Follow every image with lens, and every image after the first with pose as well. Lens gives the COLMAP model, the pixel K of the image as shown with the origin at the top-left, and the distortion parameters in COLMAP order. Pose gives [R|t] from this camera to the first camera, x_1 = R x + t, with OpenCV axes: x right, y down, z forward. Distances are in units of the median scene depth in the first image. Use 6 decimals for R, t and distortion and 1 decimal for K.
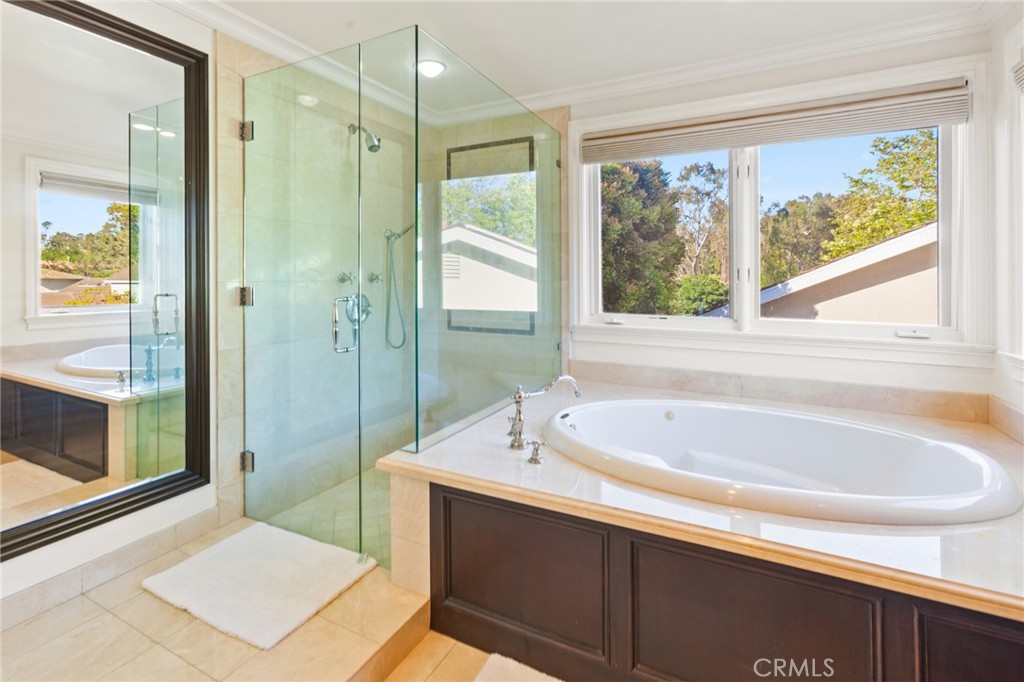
lens RADIAL K [[475.3, 0, 509.6], [0, 475.3, 276.4], [0, 0, 1]] dist [-0.002951, 0.001352]
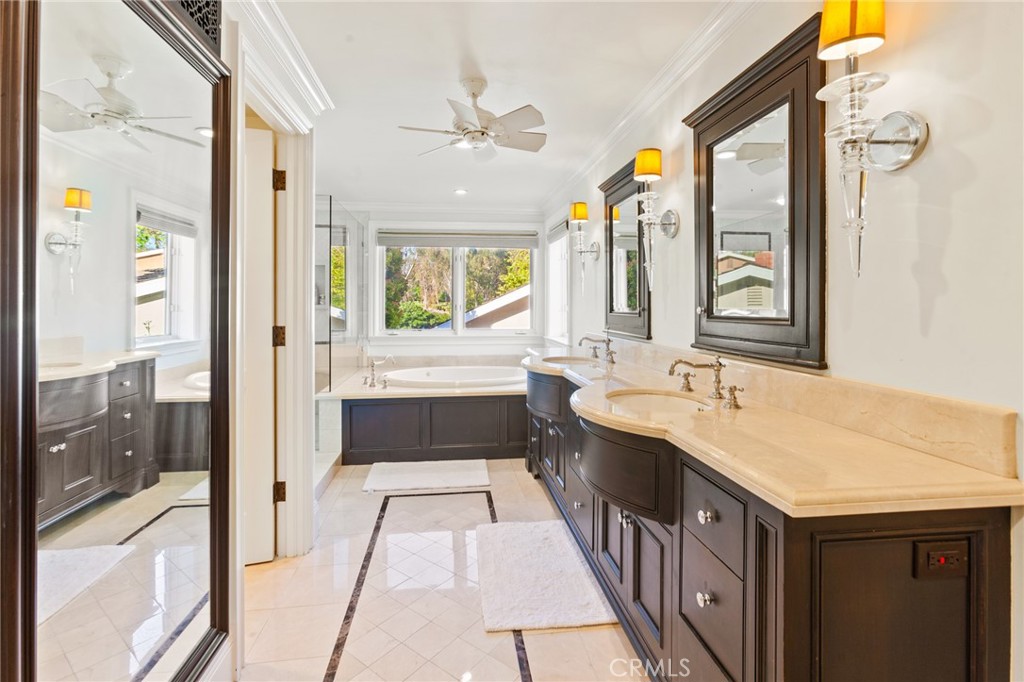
lens RADIAL K [[481.0, 0, 512.5], [0, 481.0, 287.0], [0, 0, 1]] dist [-0.036282, 0.030629]
pose [[0.821718, 0.019639, 0.569556, -0.422341], [-0.000832, 0.999446, -0.033260, -0.021012], [-0.569894, 0.026857, 0.821279, -0.714070]]
